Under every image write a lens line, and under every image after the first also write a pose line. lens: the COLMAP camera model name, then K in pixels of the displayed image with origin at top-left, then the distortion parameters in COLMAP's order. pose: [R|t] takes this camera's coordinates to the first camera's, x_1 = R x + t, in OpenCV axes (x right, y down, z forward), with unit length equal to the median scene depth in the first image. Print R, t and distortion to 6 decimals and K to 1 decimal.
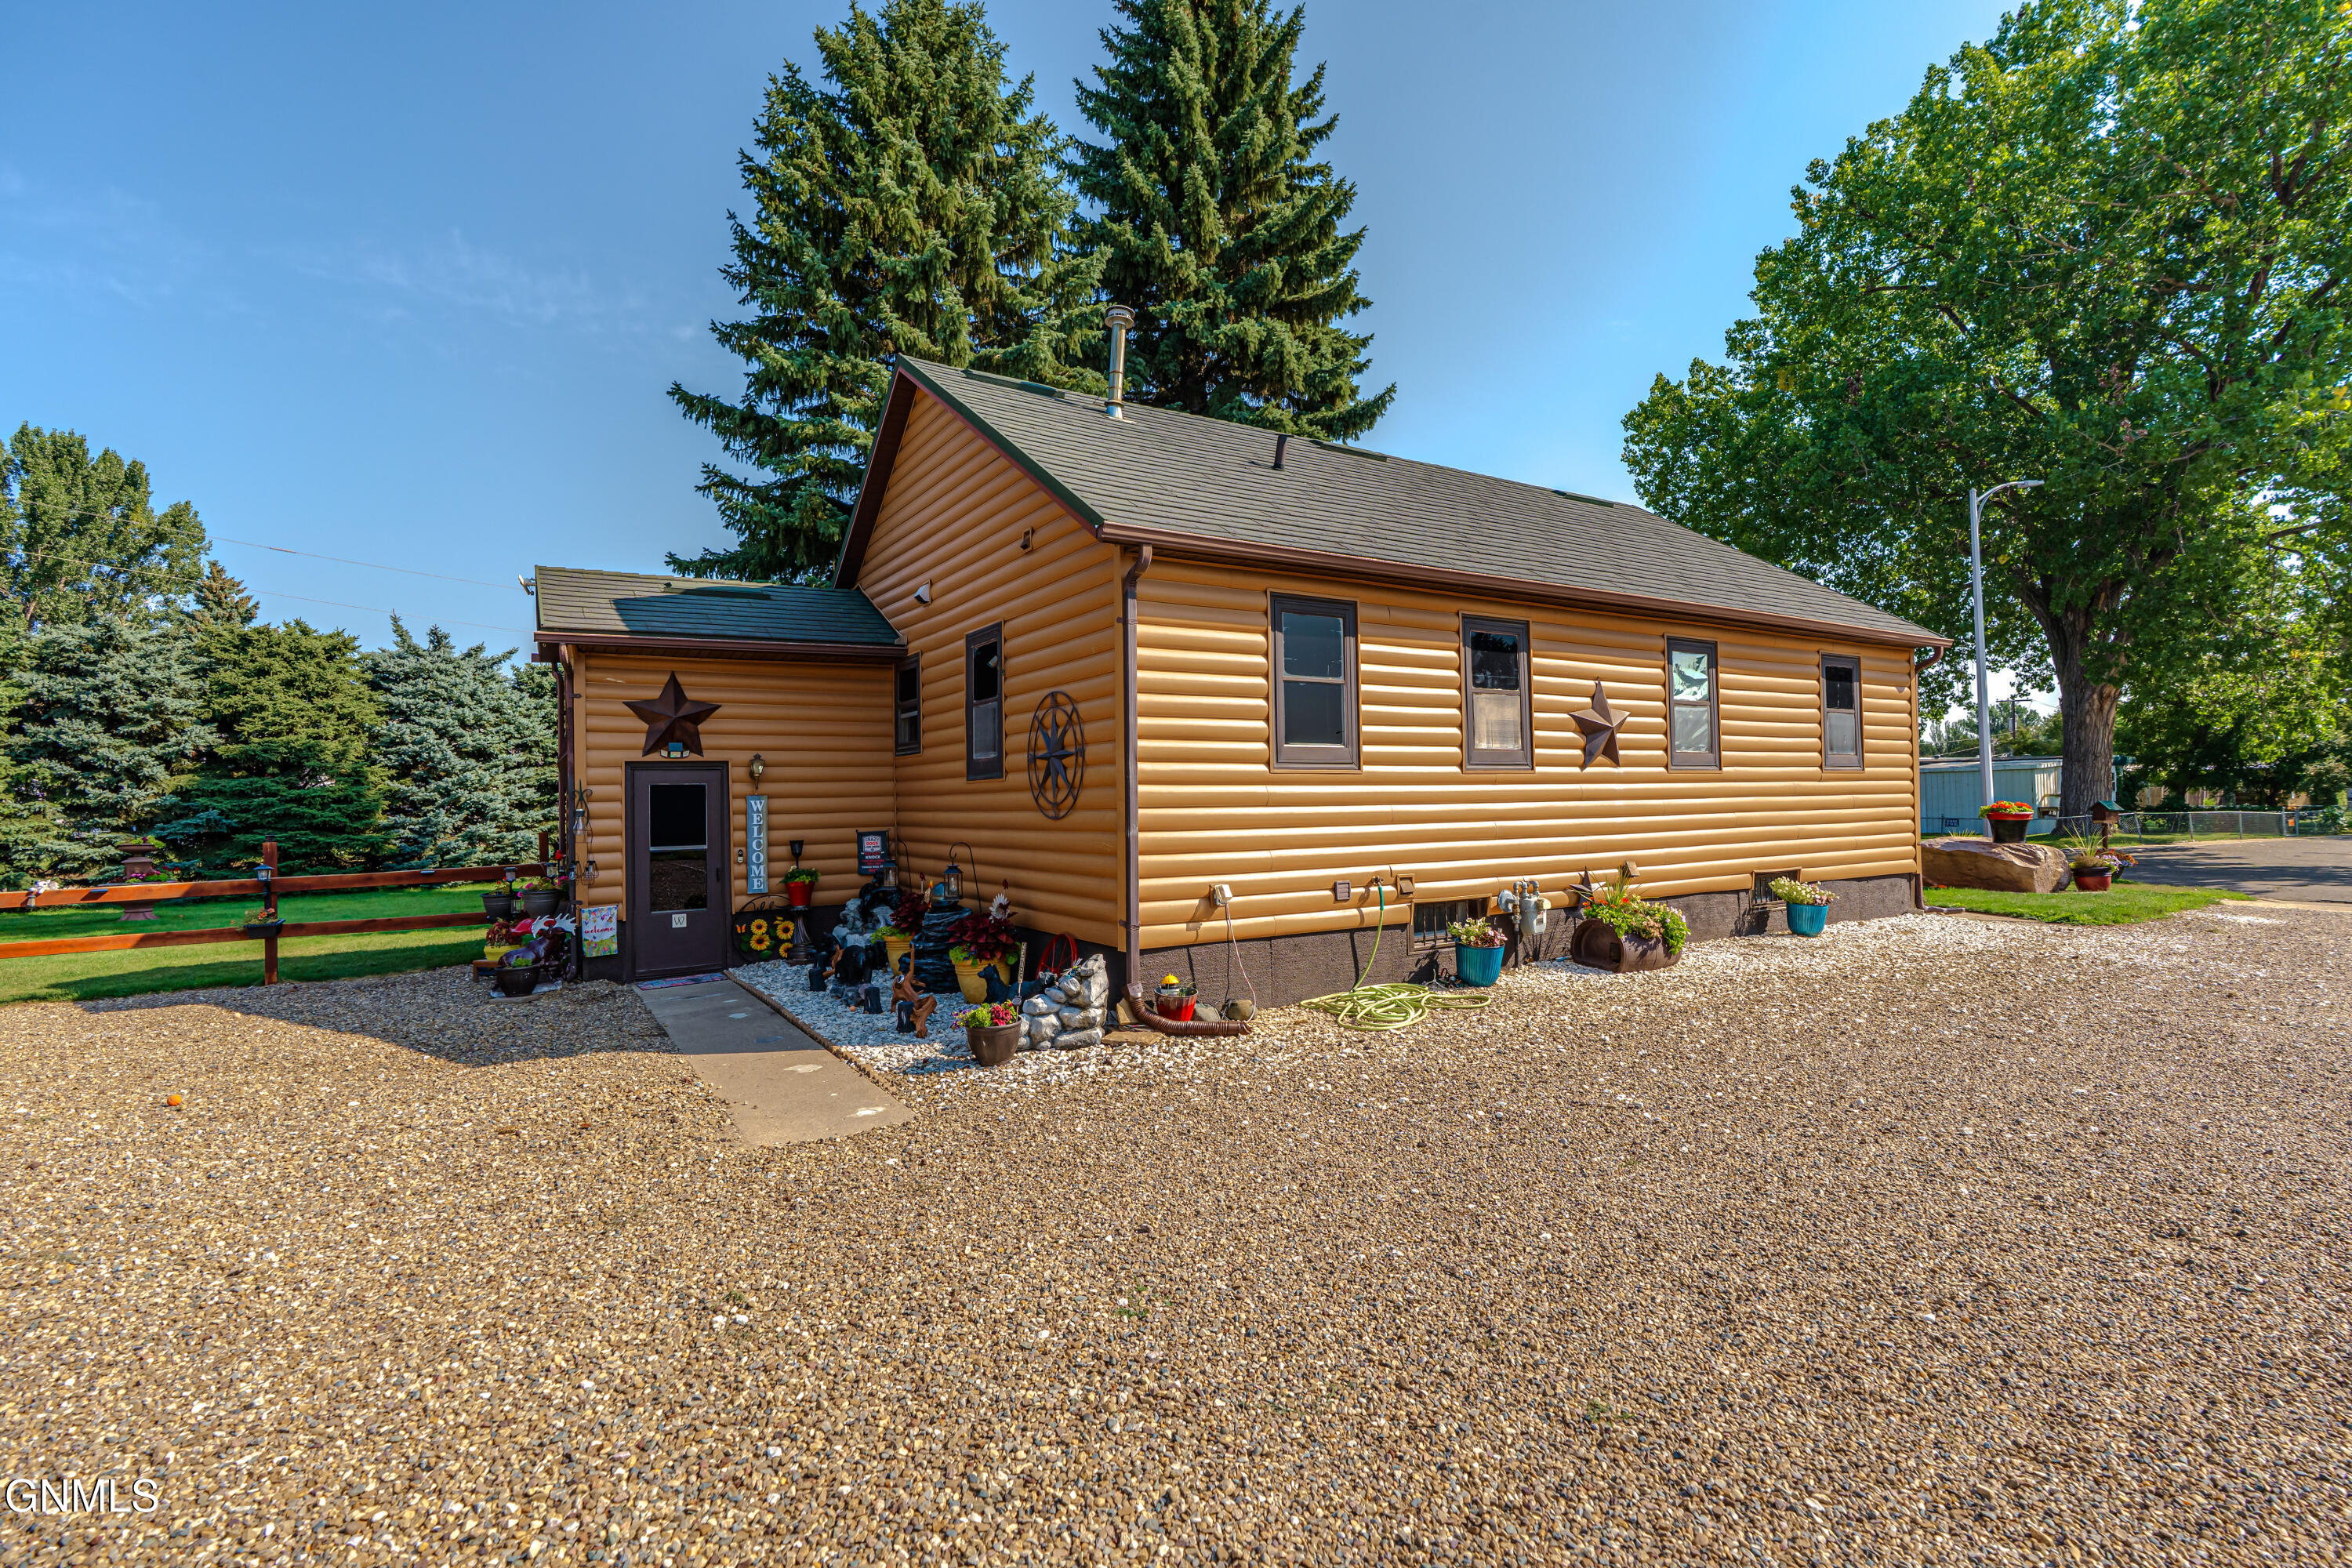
lens RADIAL K [[1134.8, 0, 1174.5], [0, 1134.8, 787.2], [0, 0, 1]] dist [-0.006598, -0.000679]
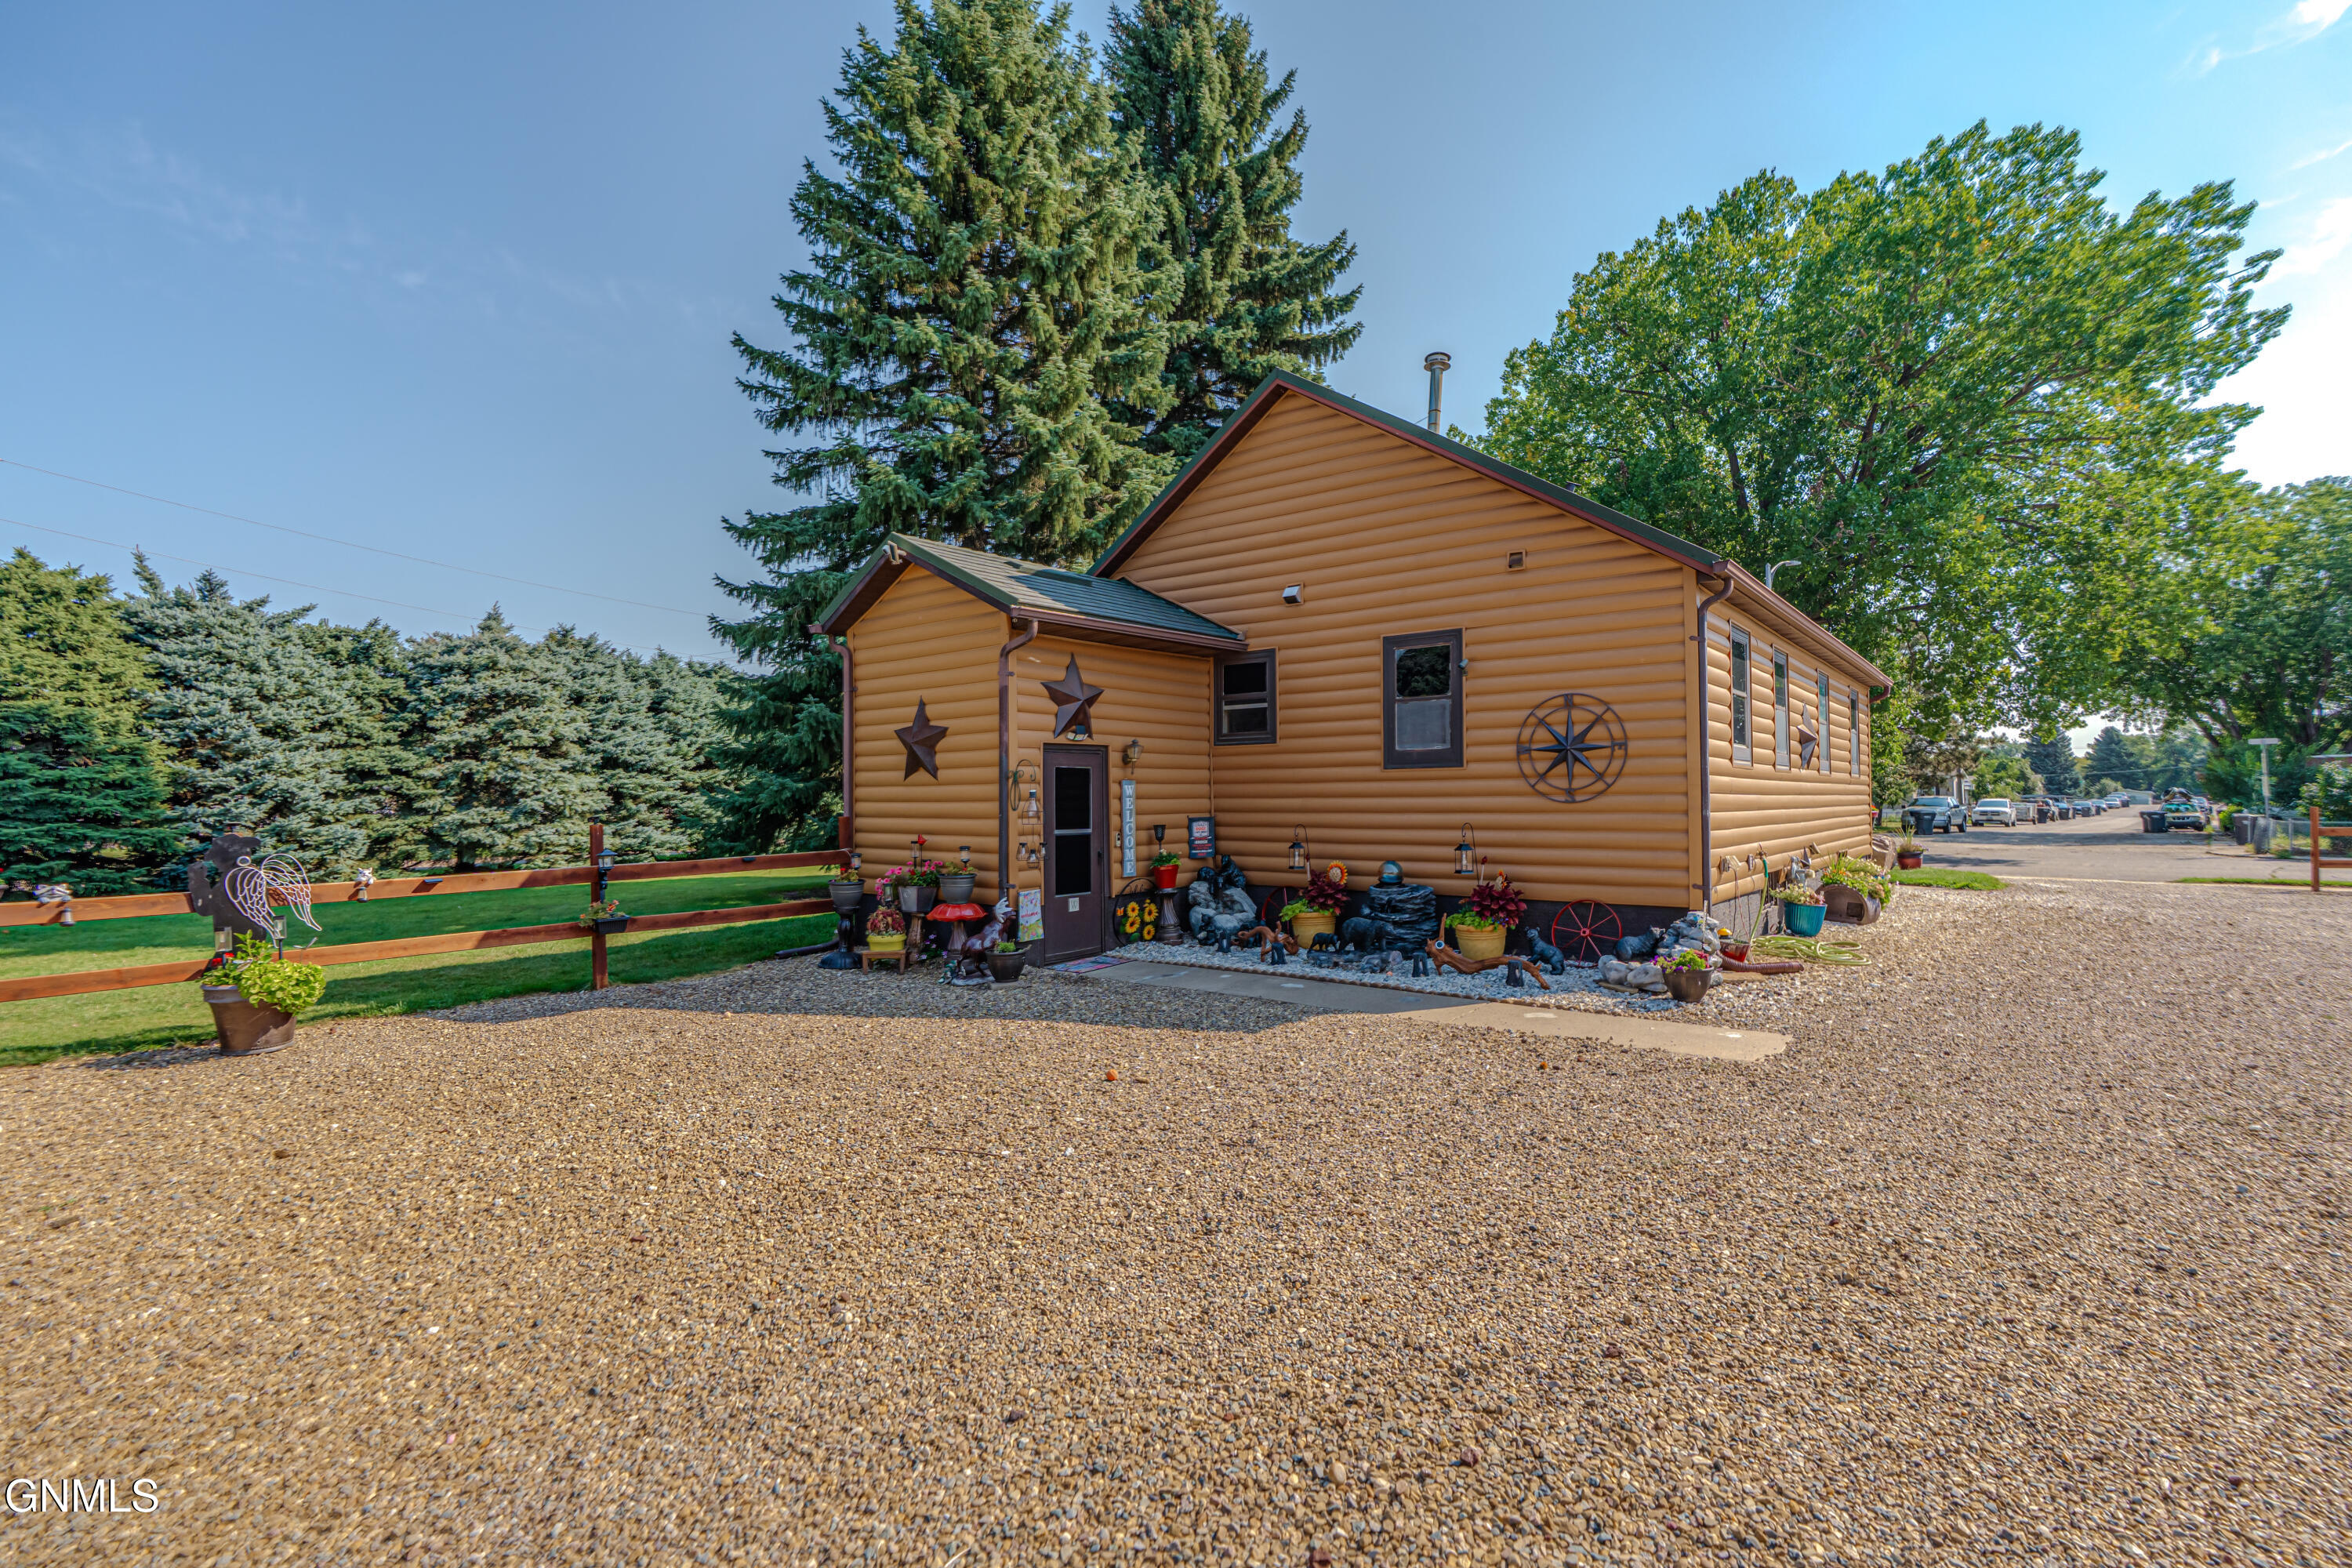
lens RADIAL K [[1134.8, 0, 1154.8], [0, 1134.8, 788.1], [0, 0, 1]] dist [-0.006598, -0.000679]
pose [[0.939194, 0.014785, 0.343069, -0.326328], [-0.013159, 0.999888, -0.007068, 0.009887], [-0.343135, 0.002124, 0.939284, 0.018551]]
